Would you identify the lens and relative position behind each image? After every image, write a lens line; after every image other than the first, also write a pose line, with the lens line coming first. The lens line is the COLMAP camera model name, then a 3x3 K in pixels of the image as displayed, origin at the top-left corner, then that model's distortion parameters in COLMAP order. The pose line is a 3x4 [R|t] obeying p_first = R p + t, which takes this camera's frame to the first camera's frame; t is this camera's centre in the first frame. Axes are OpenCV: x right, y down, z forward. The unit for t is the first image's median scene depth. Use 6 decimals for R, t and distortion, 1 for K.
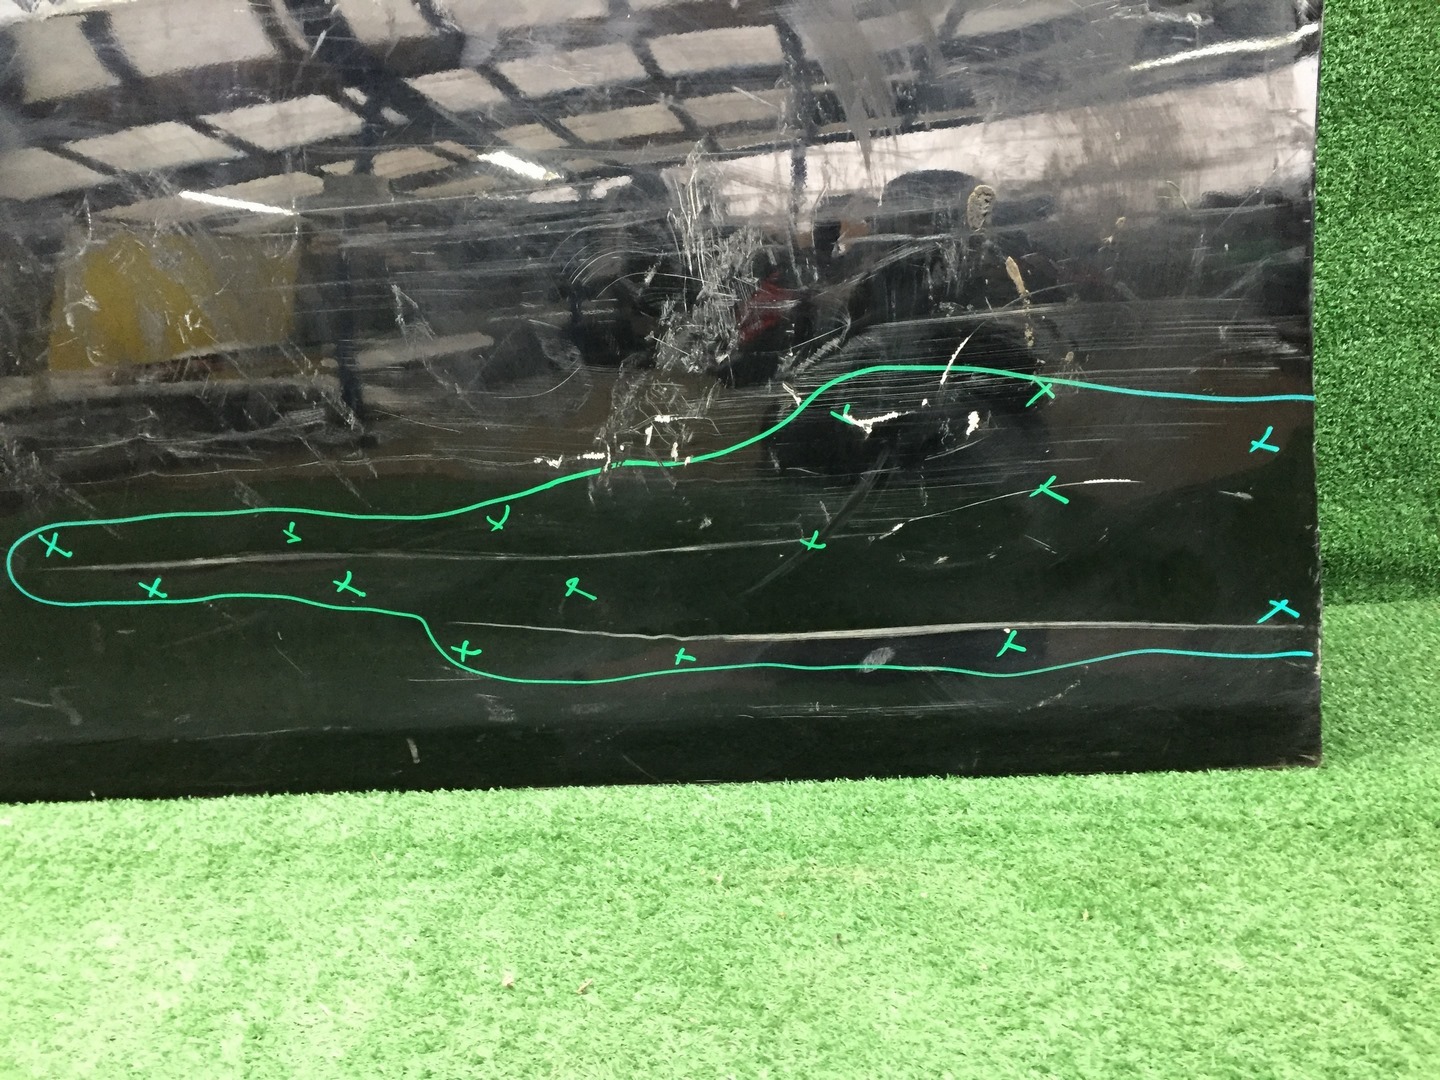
lens RADIAL K [[1239.7, 0, 720.2], [0, 1239.7, 547.3], [0, 0, 1]] dist [0.089009, -0.124826]
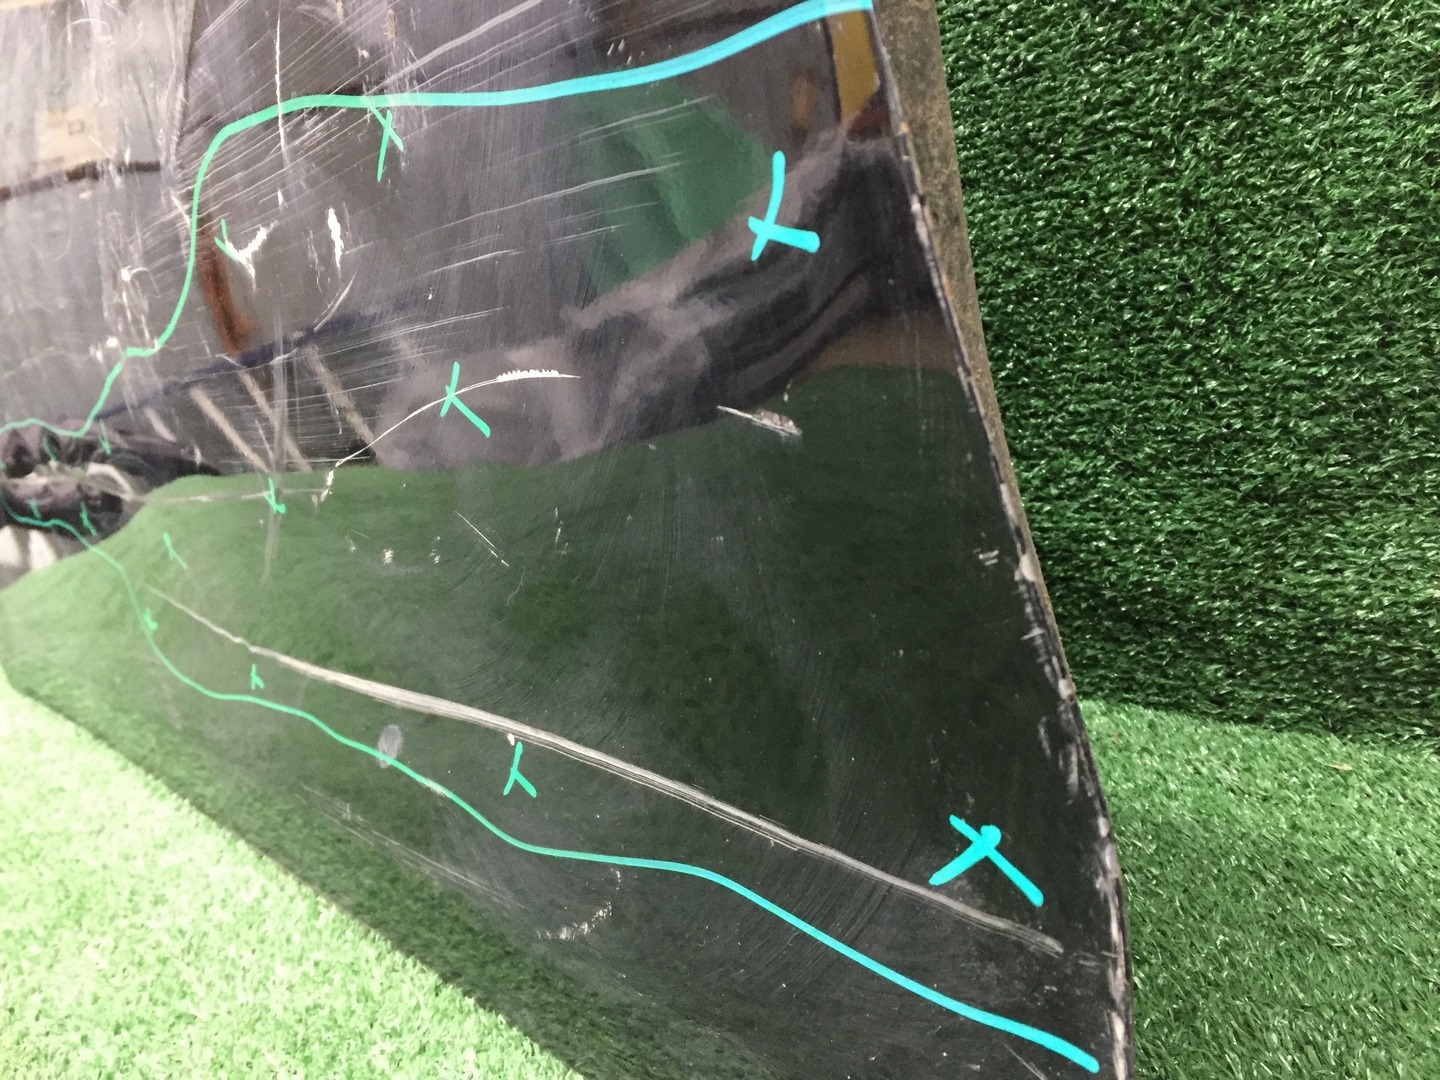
lens RADIAL K [[1252.3, 0, 716.4], [0, 1252.3, 545.7], [0, 0, 1]] dist [0.081466, -0.128298]
pose [[0.705193, 0.087531, -0.703592, 0.600443], [-0.060769, 0.996160, 0.063021, -0.030583], [0.706406, -0.001685, 0.707805, 0.785062]]
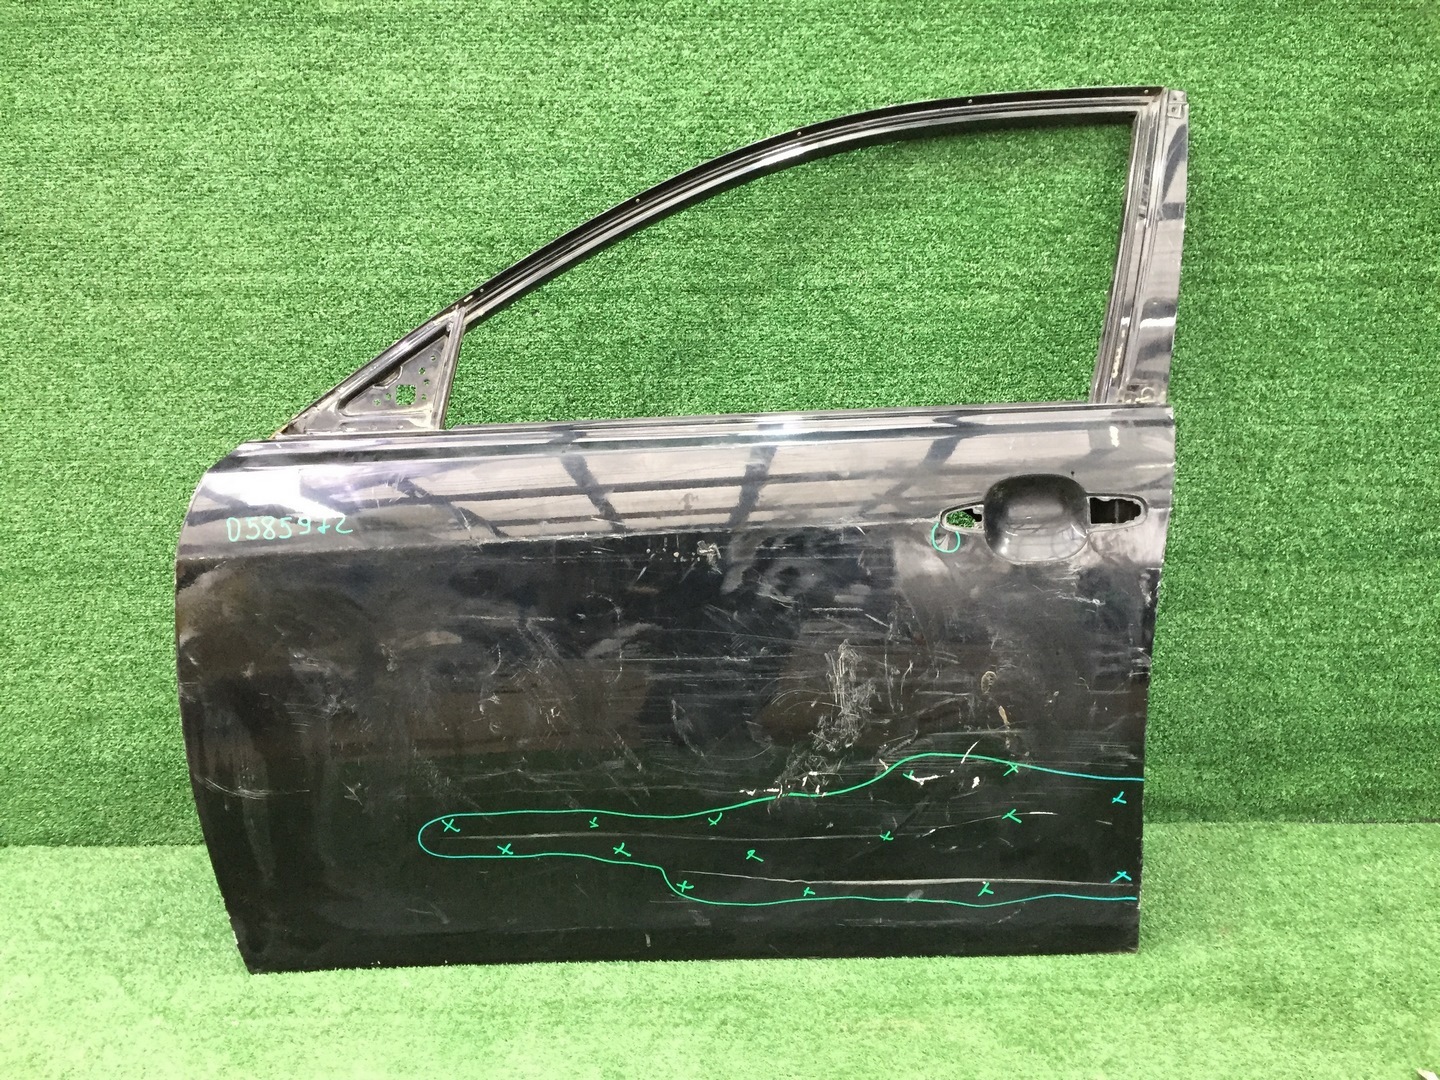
lens RADIAL K [[1239.9, 0, 726.5], [0, 1239.9, 549.5], [0, 0, 1]] dist [0.117759, -0.176563]
pose [[0.988204, 0.034034, 0.149311, -0.471775], [-0.039487, 0.998651, 0.033709, -0.504176], [-0.147963, -0.039208, 0.988215, -0.820770]]
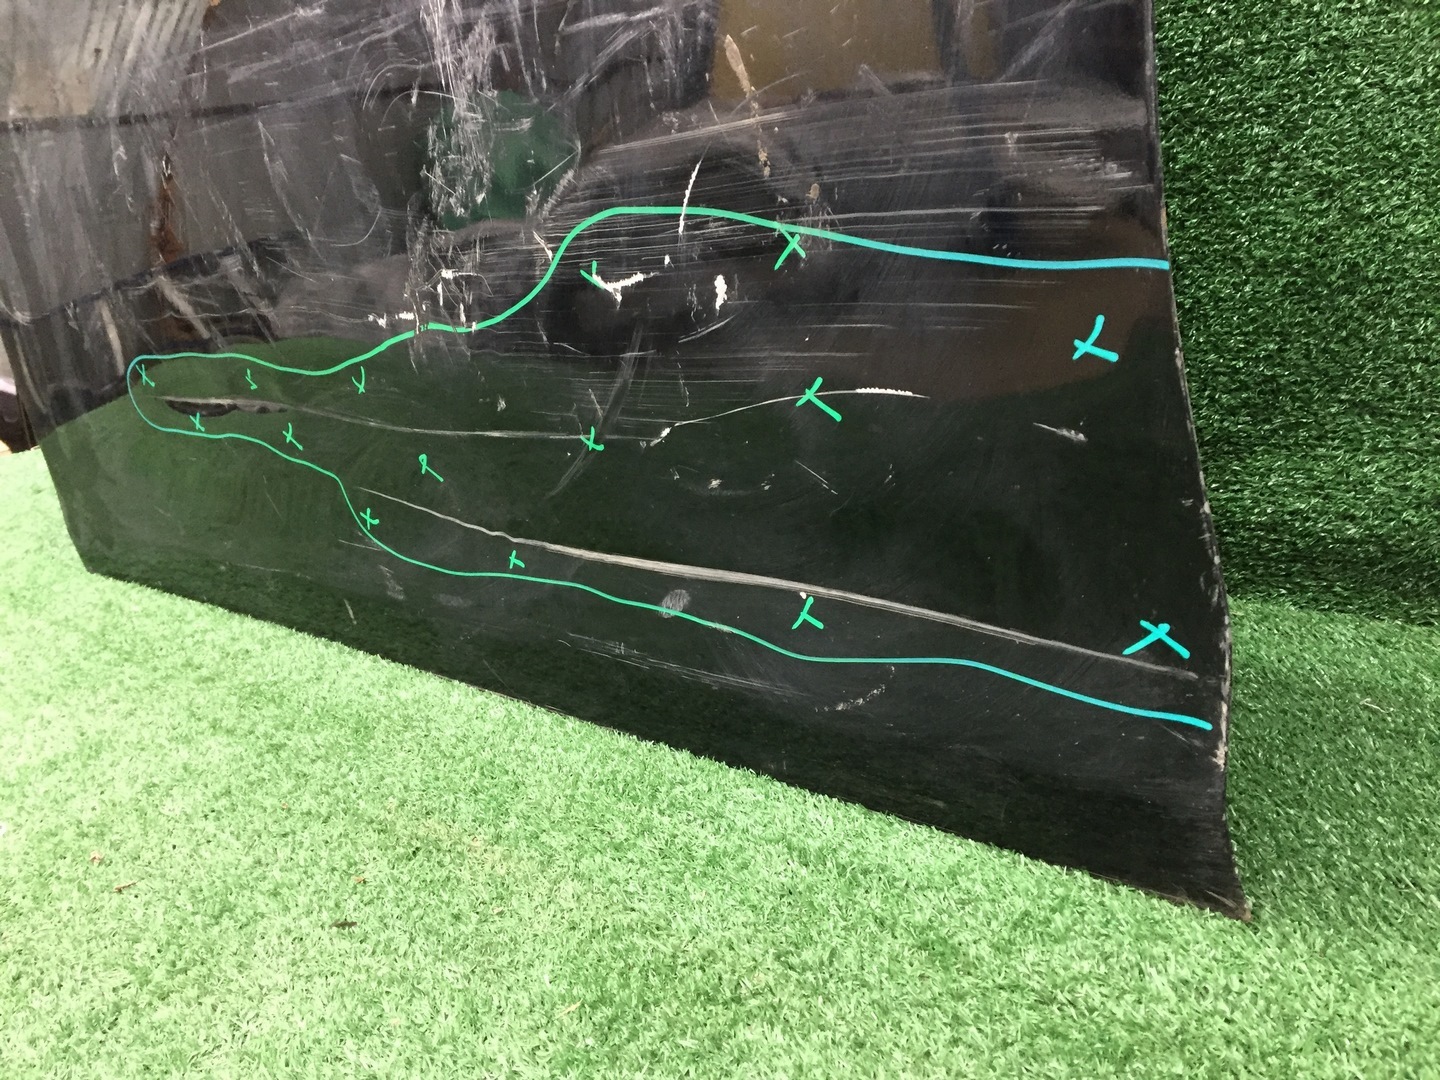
lens RADIAL K [[1239.7, 0, 720.2], [0, 1239.7, 547.3], [0, 0, 1]] dist [0.089009, -0.124826]
pose [[0.803201, 0.149939, -0.576530, 0.621098], [-0.082995, 0.986533, 0.140943, -0.057070], [0.589899, -0.065356, 0.804828, 0.431003]]
